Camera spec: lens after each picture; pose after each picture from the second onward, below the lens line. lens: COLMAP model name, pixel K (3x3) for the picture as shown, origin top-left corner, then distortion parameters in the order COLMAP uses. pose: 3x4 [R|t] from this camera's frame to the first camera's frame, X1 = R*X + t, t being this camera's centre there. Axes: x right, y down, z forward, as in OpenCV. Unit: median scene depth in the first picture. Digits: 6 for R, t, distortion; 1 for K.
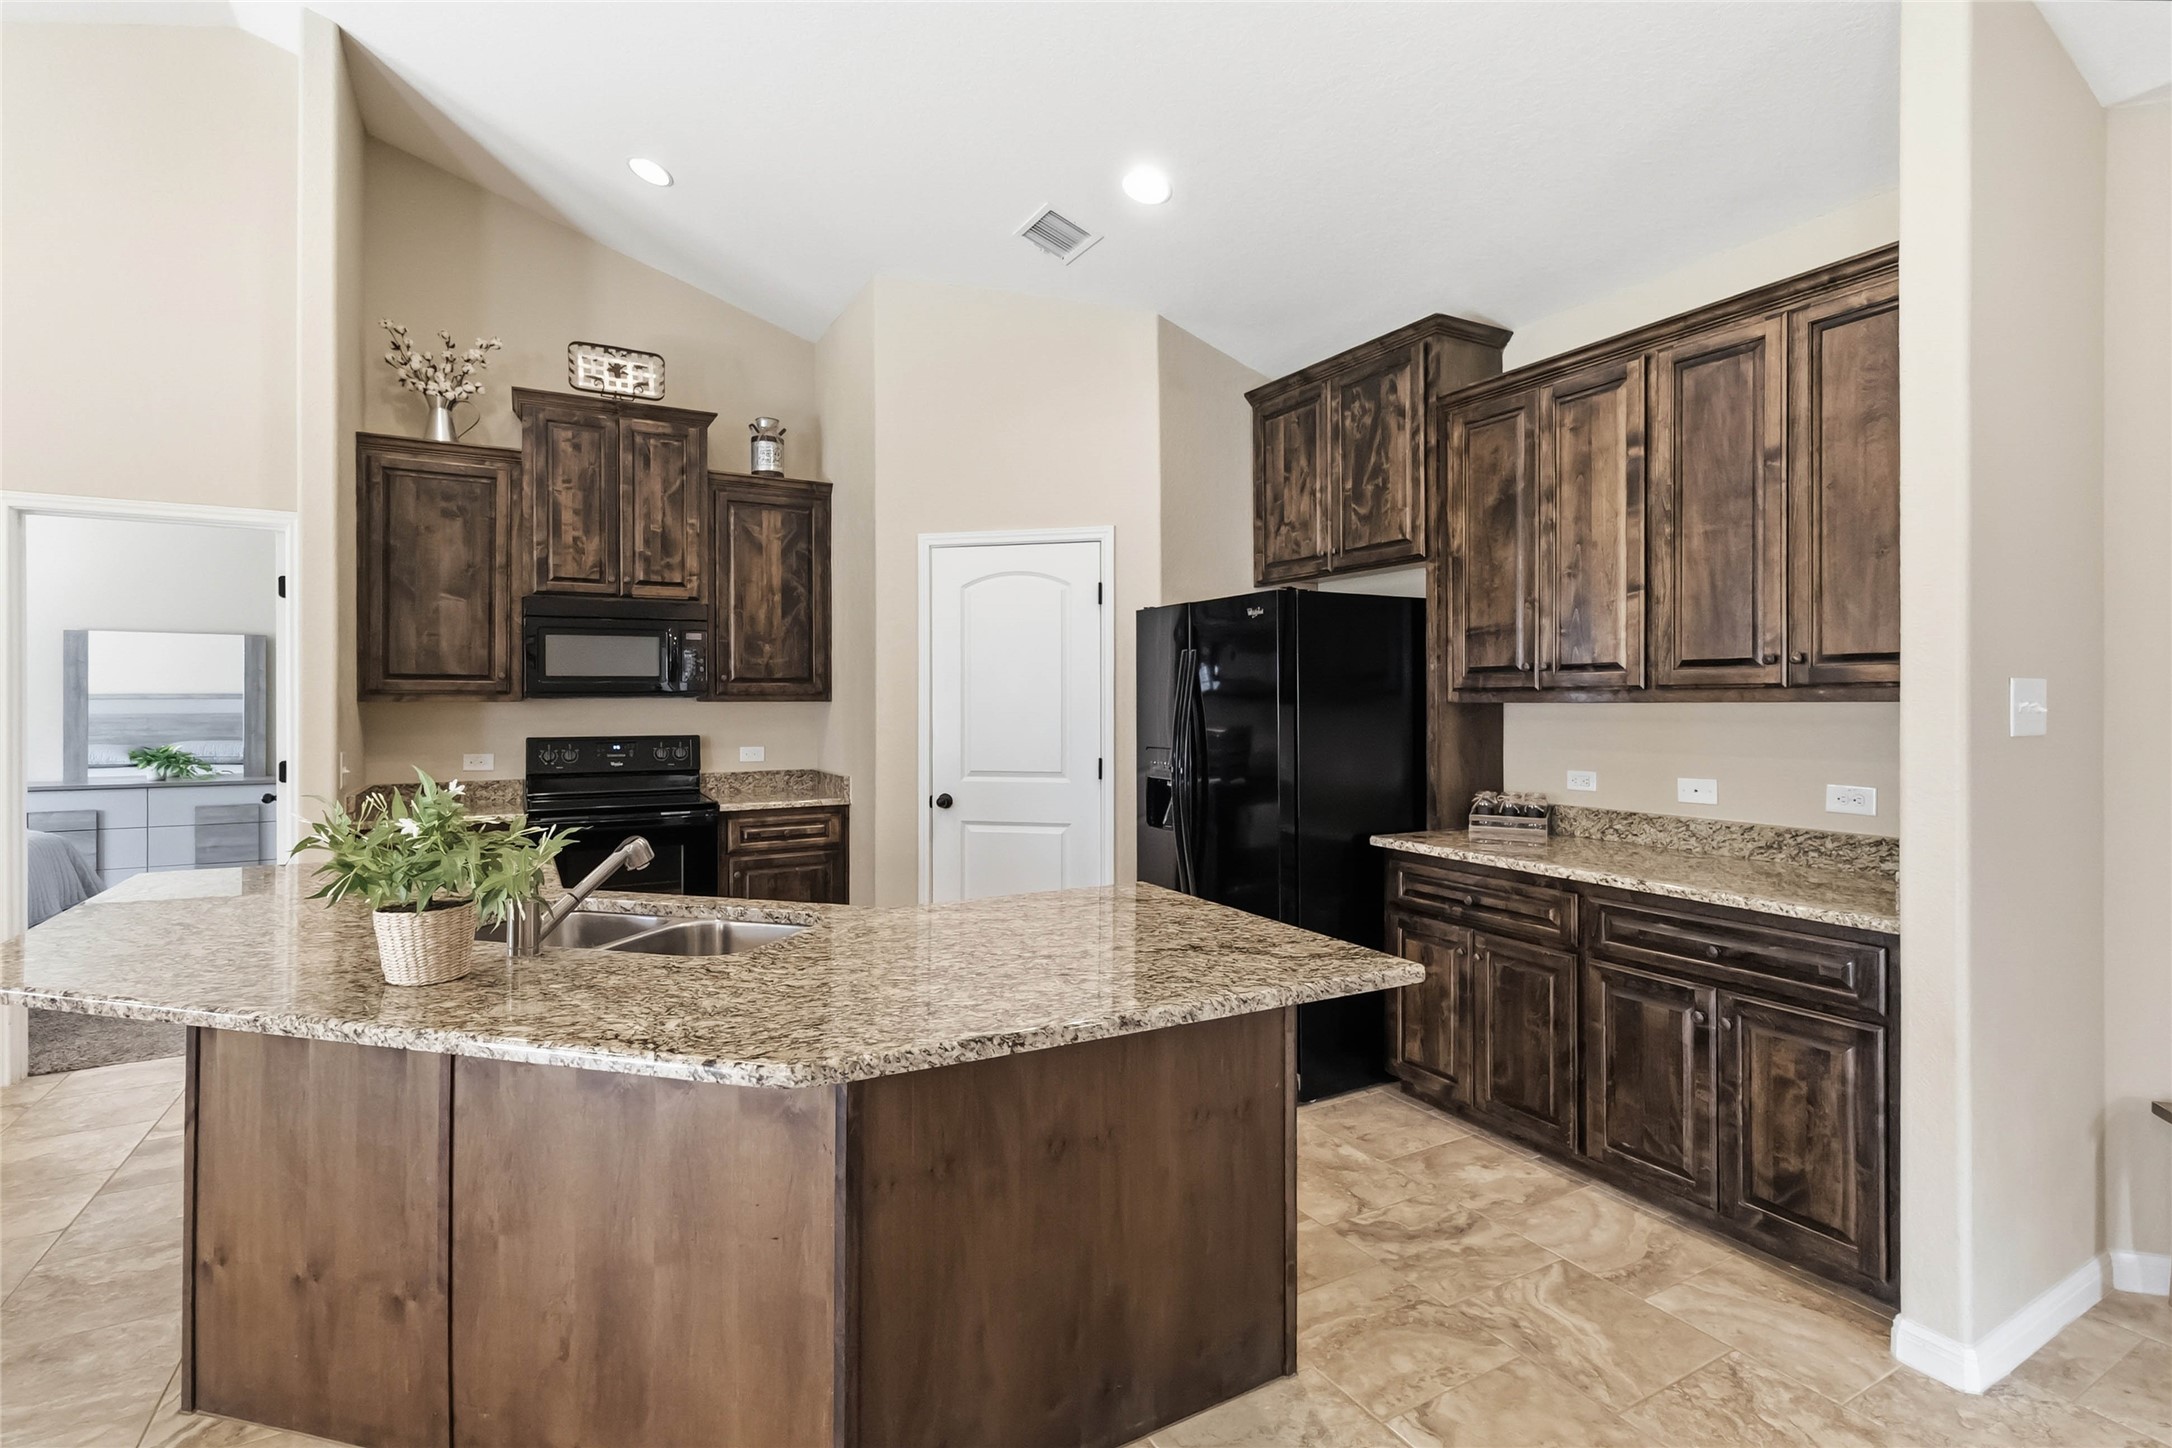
lens RADIAL K [[1020.3, 0, 1103.5], [0, 1020.3, 707.5], [0, 0, 1]] dist [-0.001053, 0.001941]
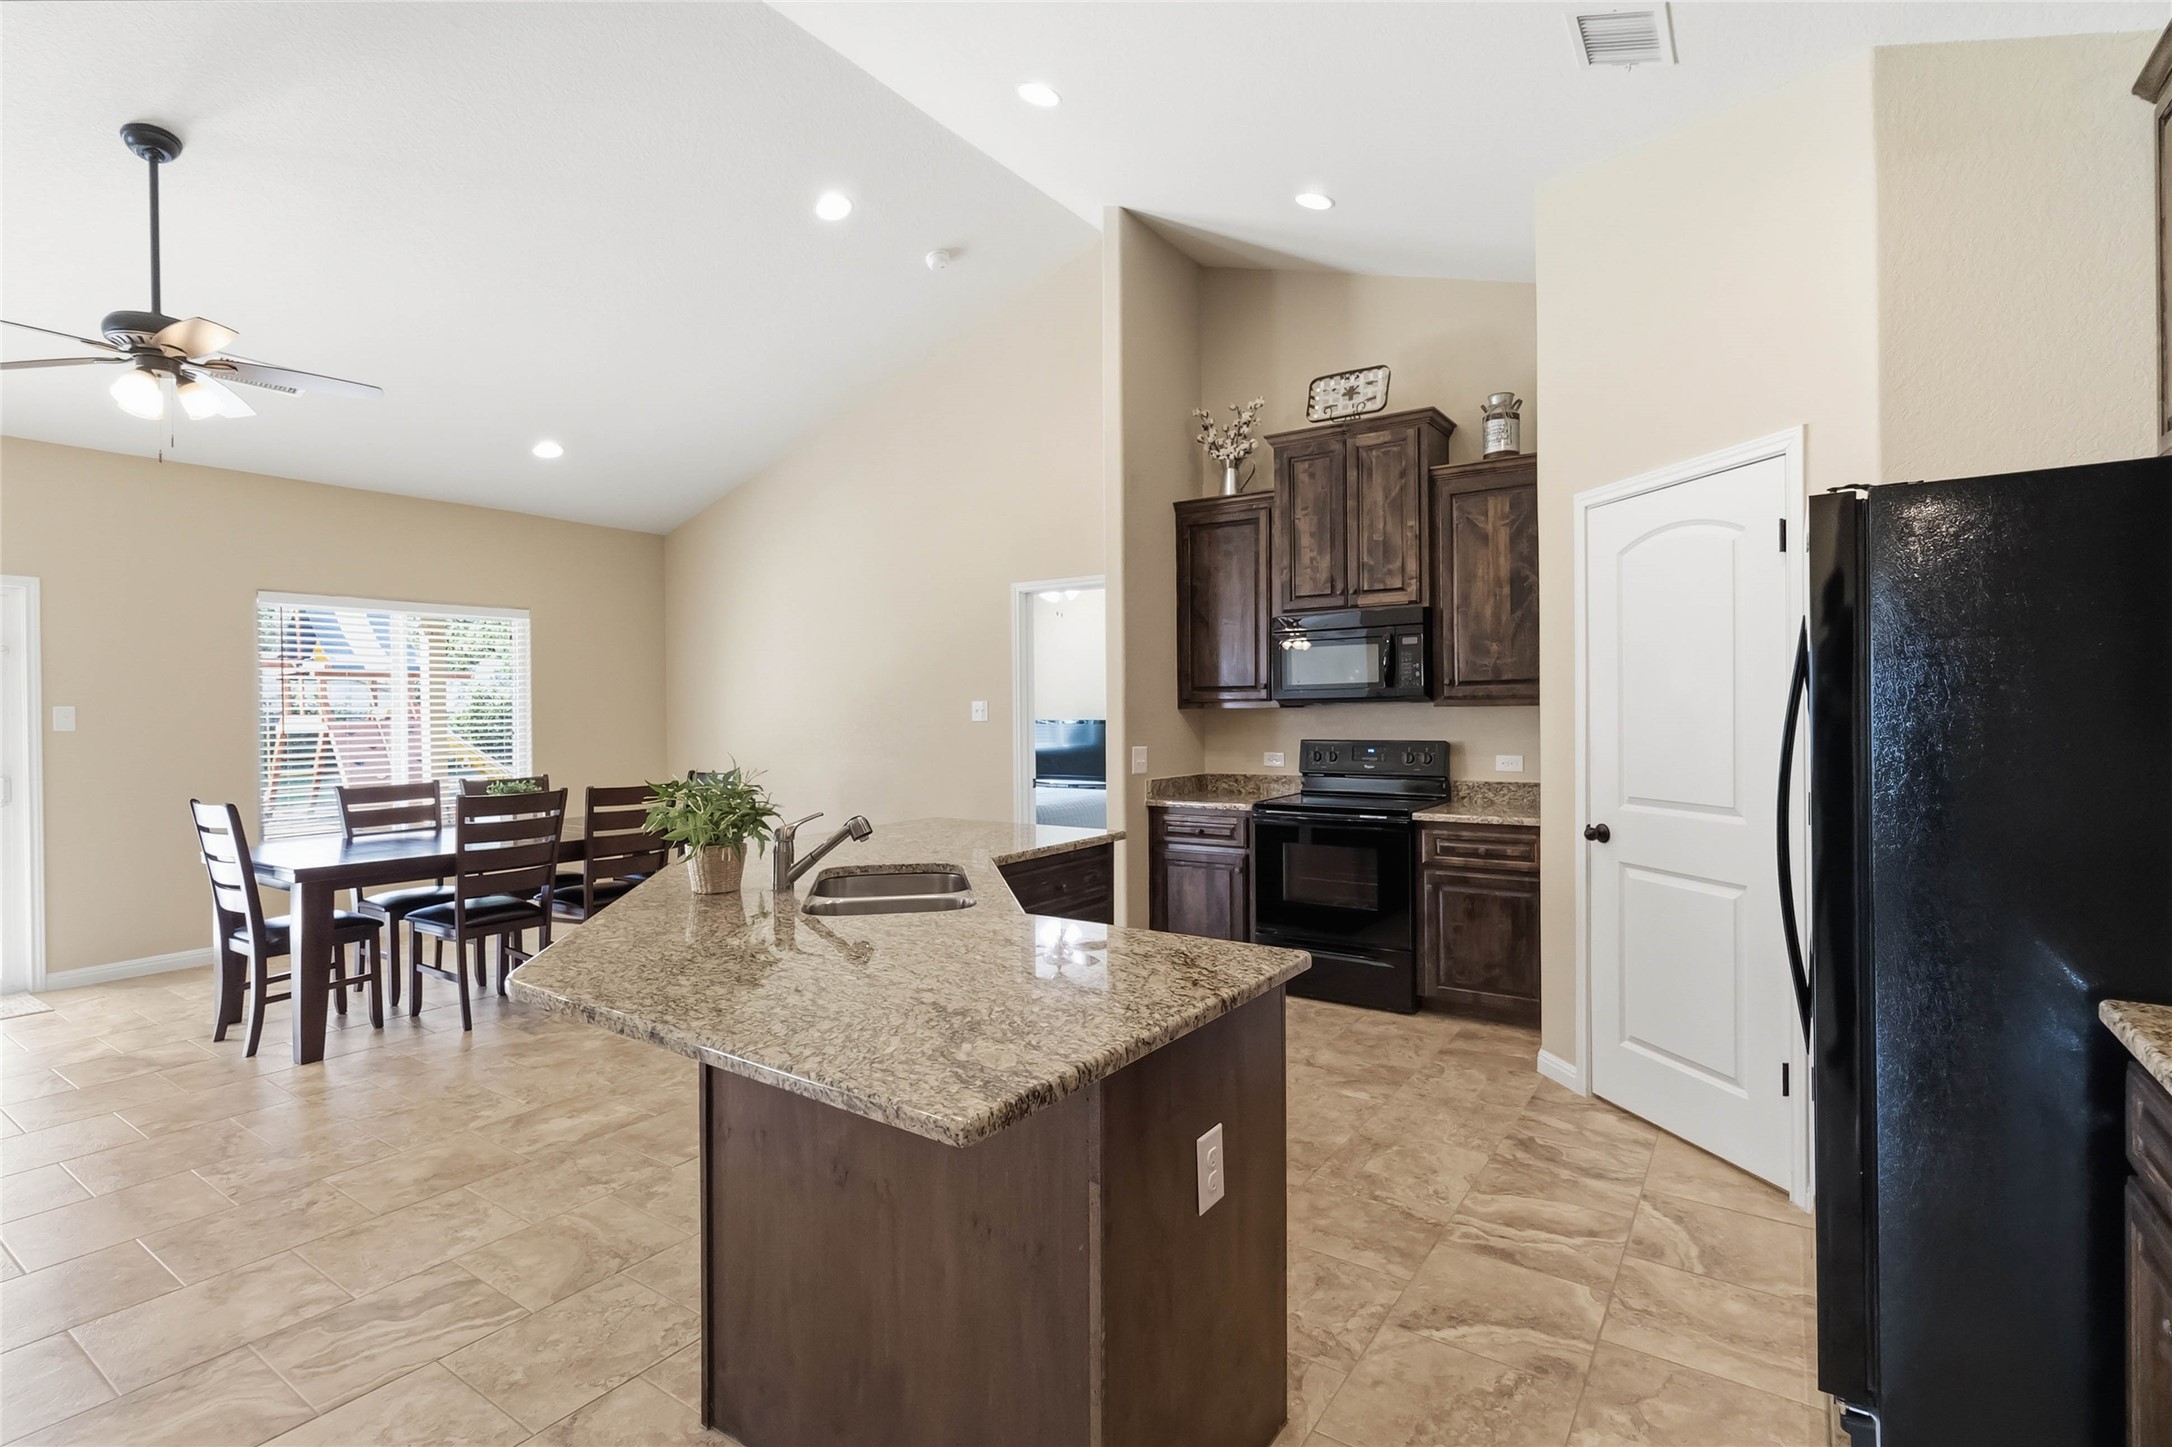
lens RADIAL K [[1020.3, 0, 1102.6], [0, 1020.3, 715.5], [0, 0, 1]] dist [-0.001053, 0.001941]
pose [[0.437830, 0.000695, -0.899057, 0.399622], [0.005093, 0.999982, 0.003254, -0.002348], [0.899043, -0.006004, 0.437819, 0.341447]]
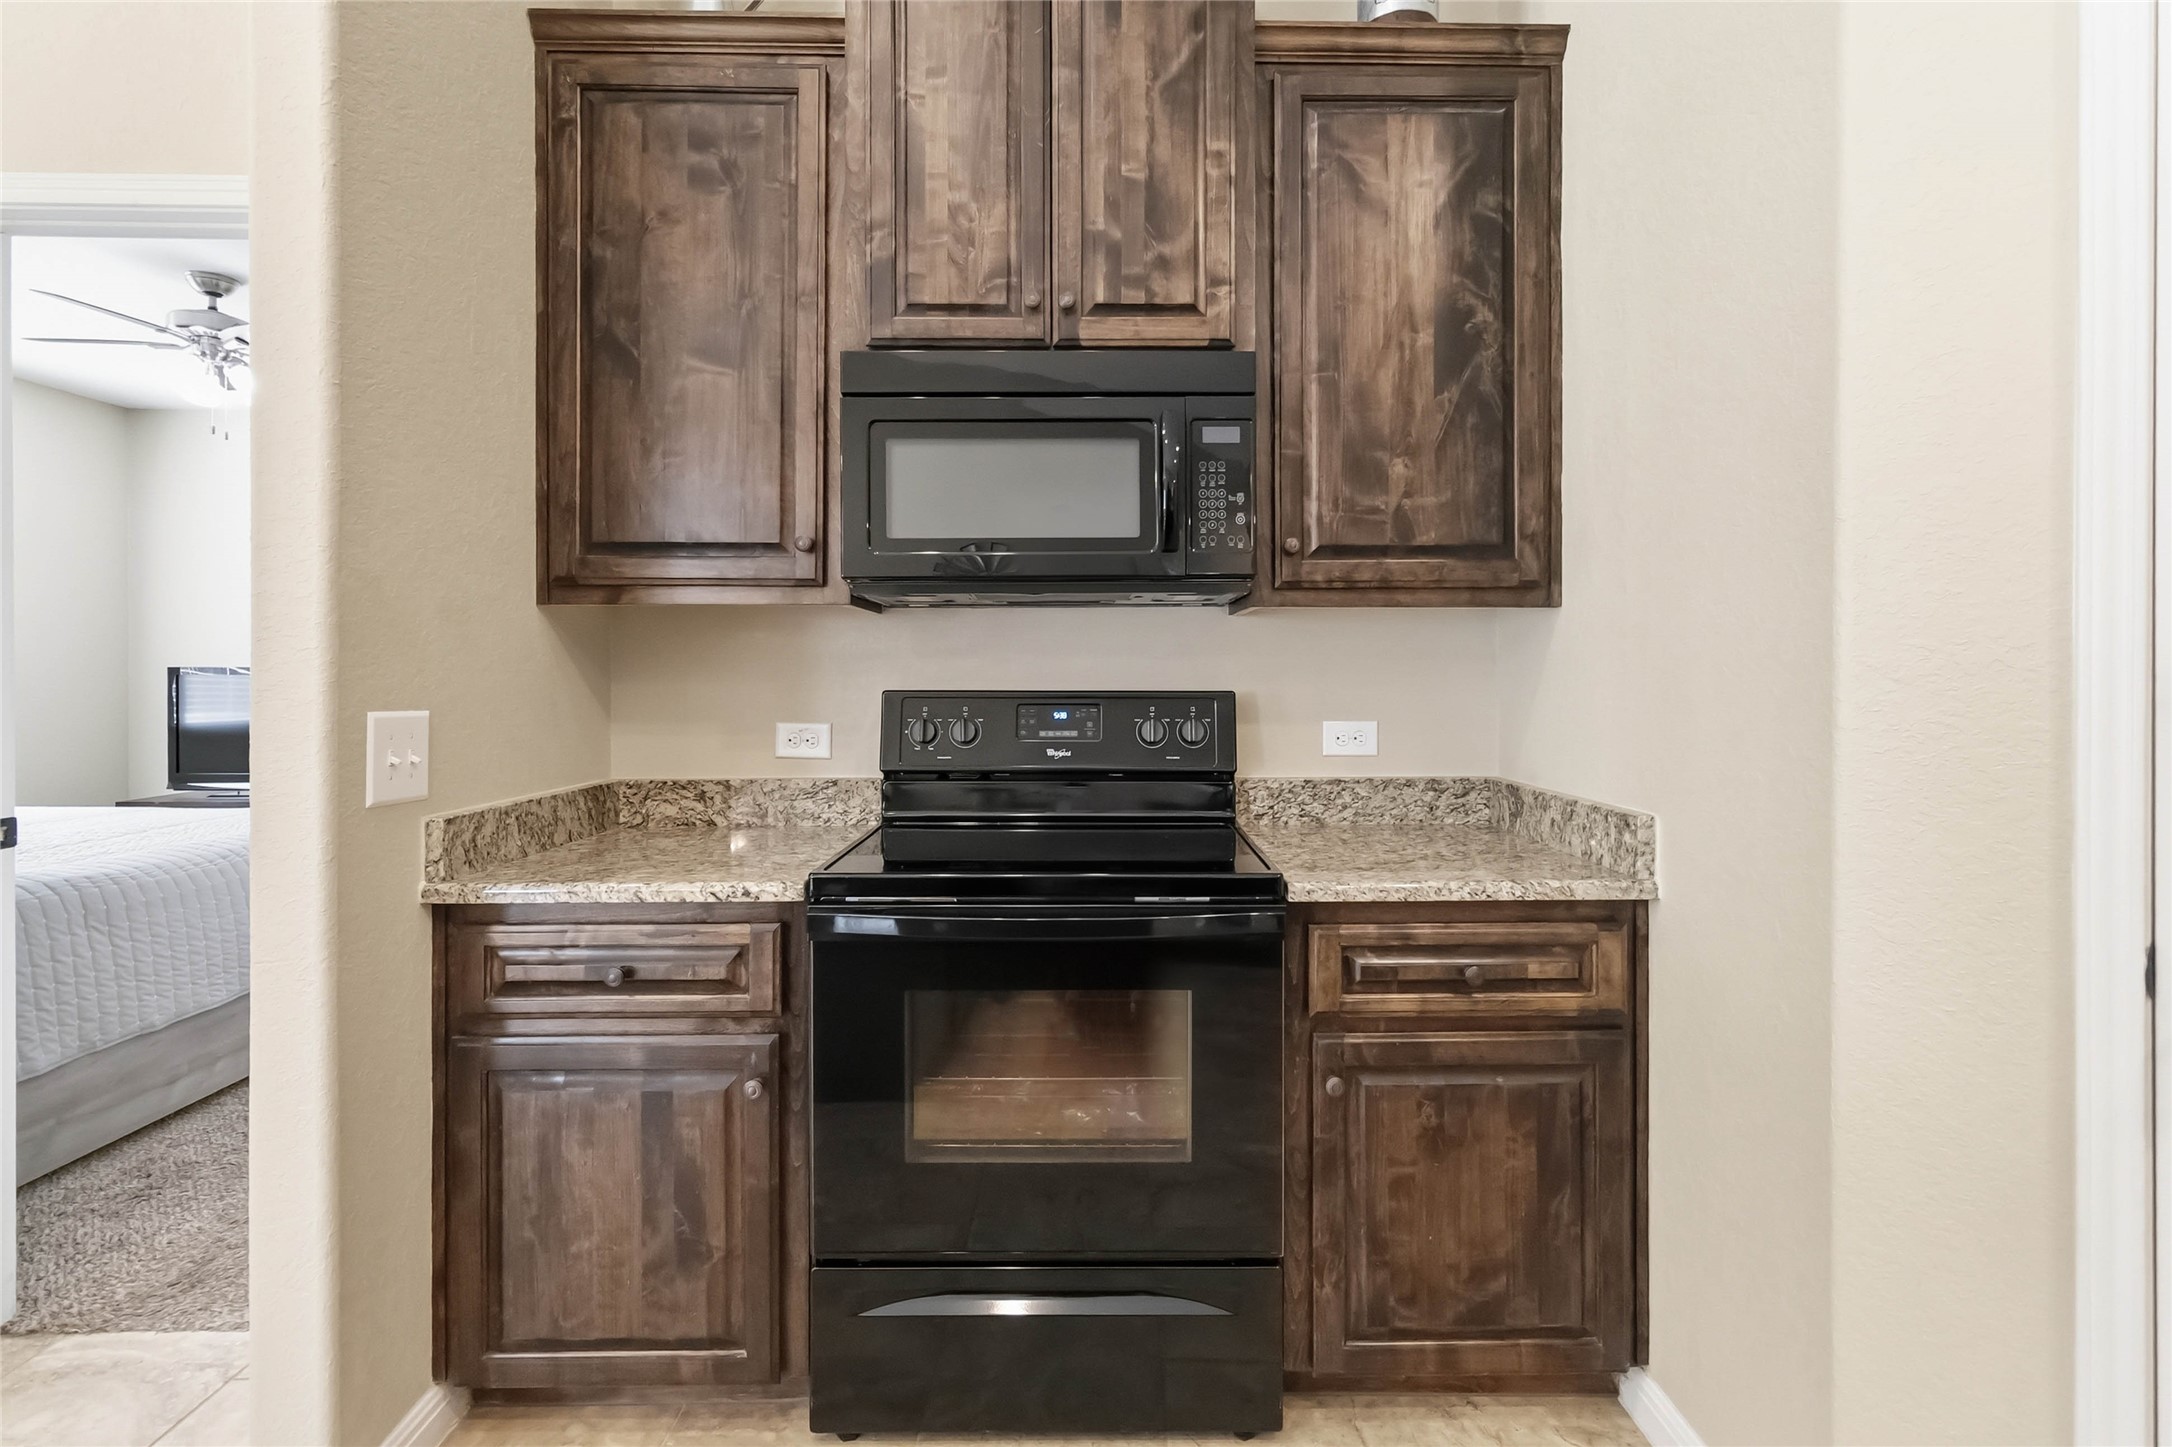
lens RADIAL K [[1020.3, 0, 1102.0], [0, 1020.3, 678.5], [0, 0, 1]] dist [-0.001053, 0.001941]
pose [[0.874766, 0.002280, -0.484540, -0.285411], [-0.003540, 0.999992, -0.001687, 0.027387], [0.484533, 0.003191, 0.874767, 0.720553]]
